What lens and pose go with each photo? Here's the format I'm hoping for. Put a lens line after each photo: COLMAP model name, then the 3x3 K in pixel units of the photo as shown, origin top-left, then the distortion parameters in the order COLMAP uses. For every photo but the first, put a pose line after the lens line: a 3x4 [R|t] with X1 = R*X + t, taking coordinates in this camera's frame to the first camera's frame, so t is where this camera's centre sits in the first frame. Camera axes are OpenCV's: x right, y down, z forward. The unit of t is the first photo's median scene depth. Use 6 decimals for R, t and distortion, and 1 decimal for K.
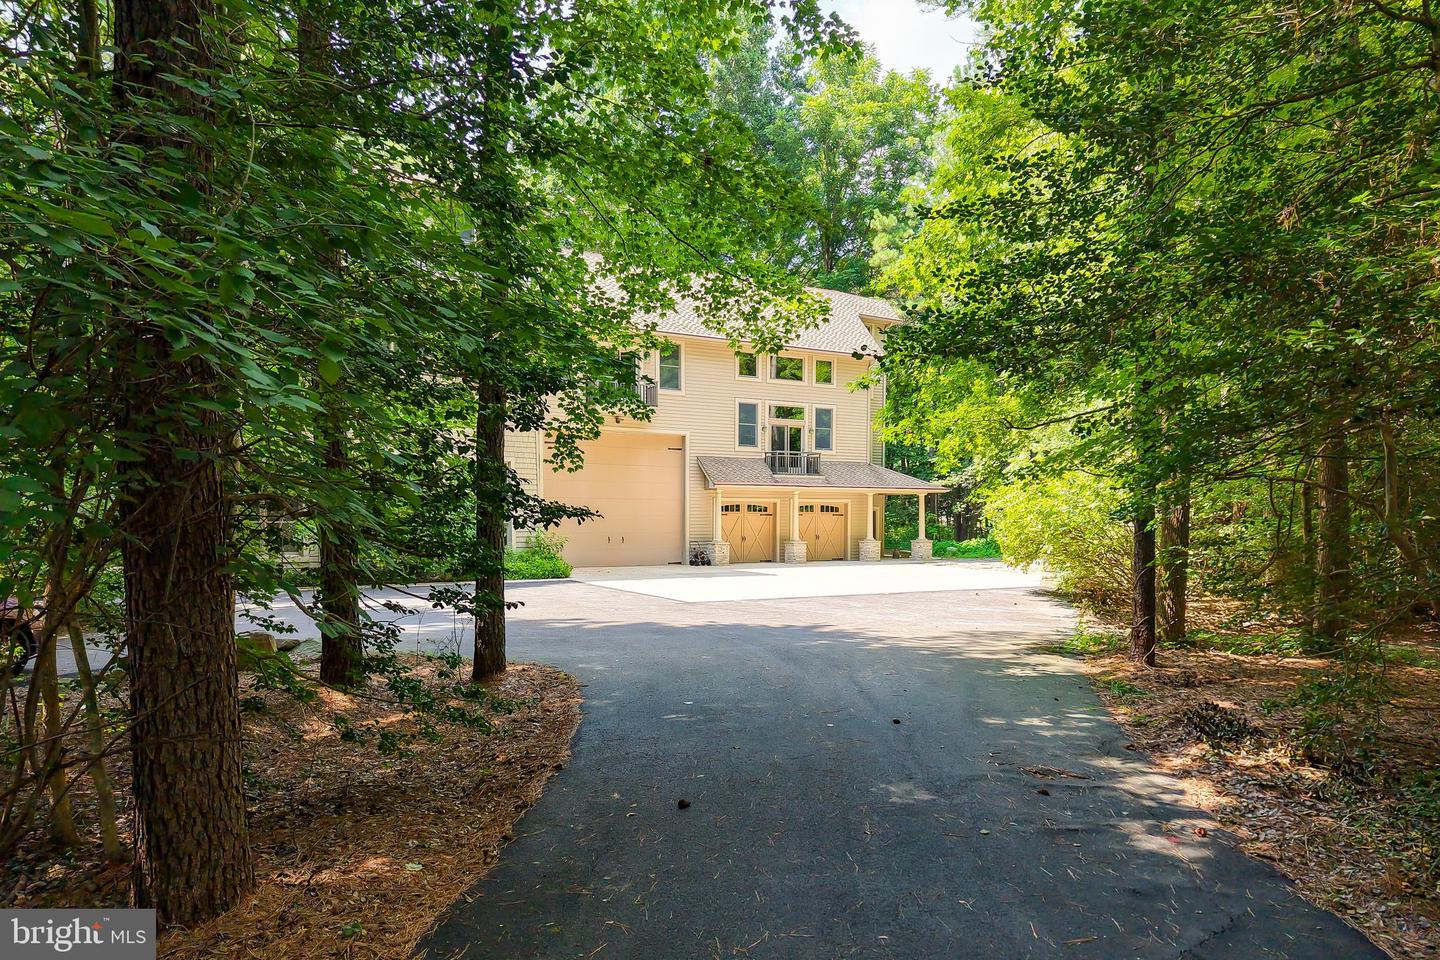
lens RADIAL K [[974.6, 0, 723.7], [0, 974.6, 494.2], [0, 0, 1]] dist [0.030002, 0.002251]
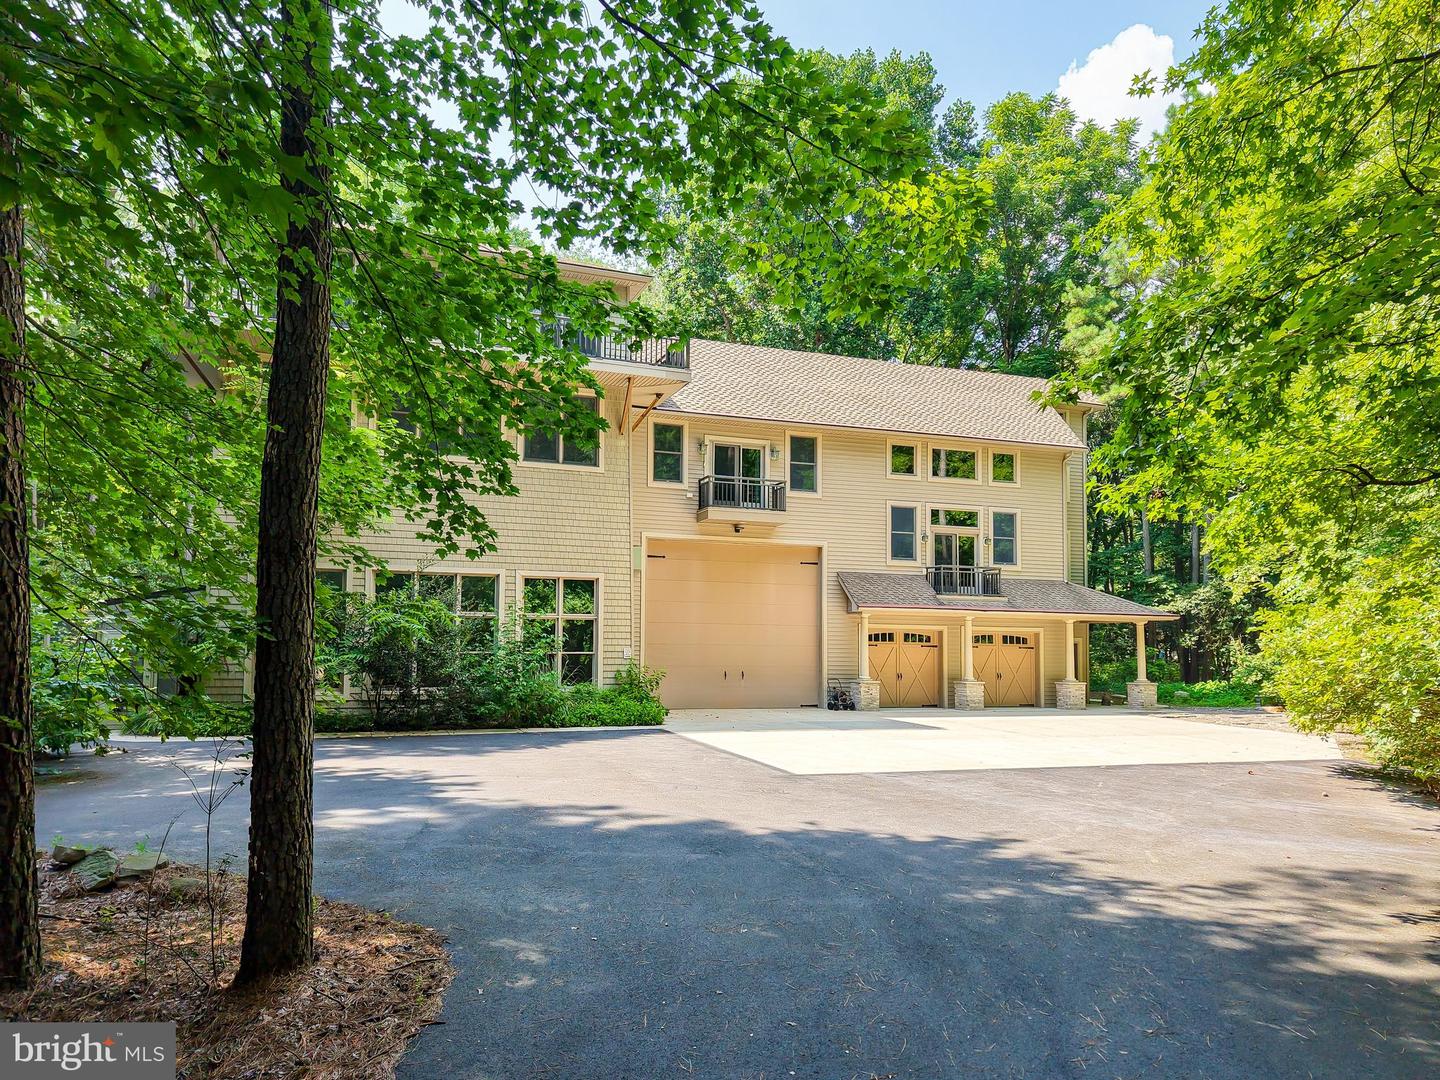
lens RADIAL K [[947.5, 0, 694.1], [0, 947.5, 552.5], [0, 0, 1]] dist [0.072621, -0.004758]
pose [[0.976622, -0.010841, -0.214689, 0.023209], [-0.005391, 0.997178, -0.074878, 0.003937], [0.214895, 0.074285, 0.973808, 0.193167]]
